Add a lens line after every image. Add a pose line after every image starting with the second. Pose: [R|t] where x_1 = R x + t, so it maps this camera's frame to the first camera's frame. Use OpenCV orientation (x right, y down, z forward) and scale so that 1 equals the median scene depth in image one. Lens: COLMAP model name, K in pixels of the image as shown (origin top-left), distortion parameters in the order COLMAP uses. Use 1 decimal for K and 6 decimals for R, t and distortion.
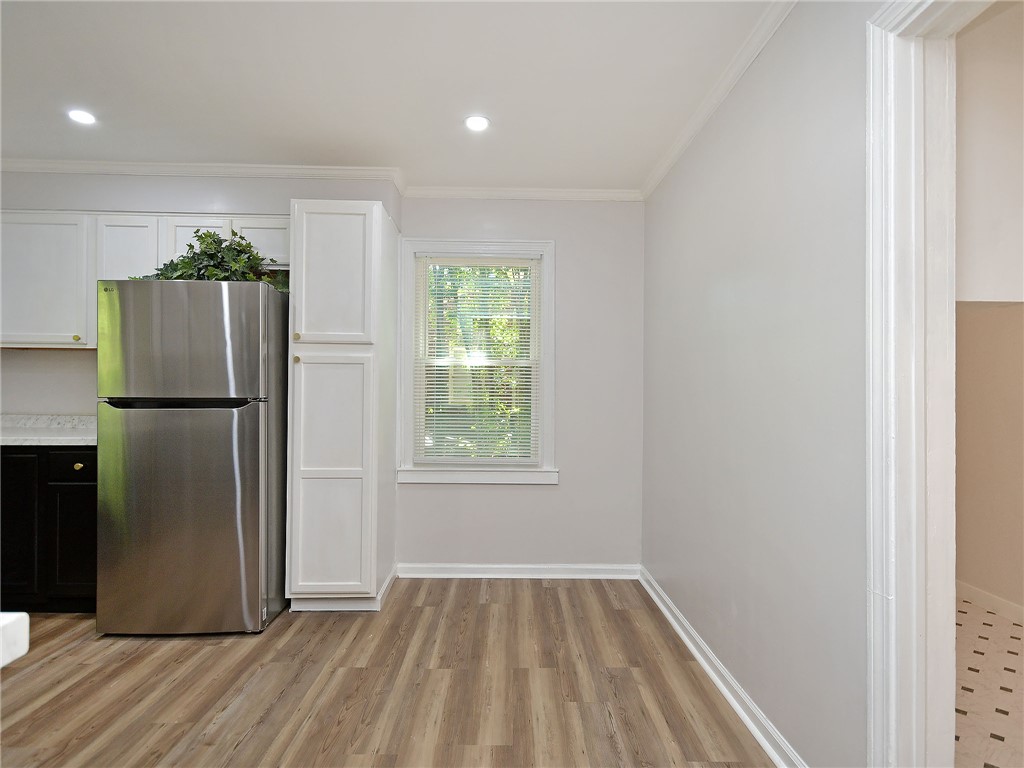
lens RADIAL K [[573.6, 0, 521.2], [0, 573.6, 371.5], [0, 0, 1]] dist [0.008473, -0.002971]
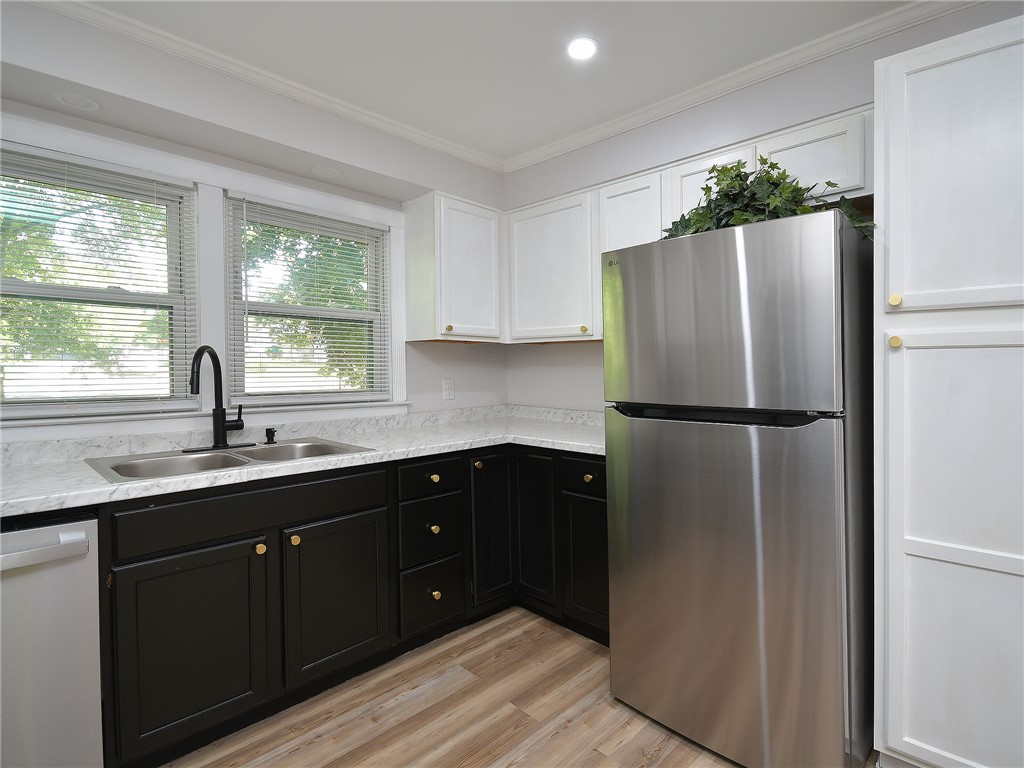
lens RADIAL K [[517.2, 0, 502.5], [0, 517.2, 376.9], [0, 0, 1]] dist [0.005231, 0.000551]
pose [[0.678709, 0.005891, -0.734384, -0.275658], [0.029466, 0.998944, 0.035245, -0.016148], [0.733816, -0.045560, 0.677818, 0.371609]]
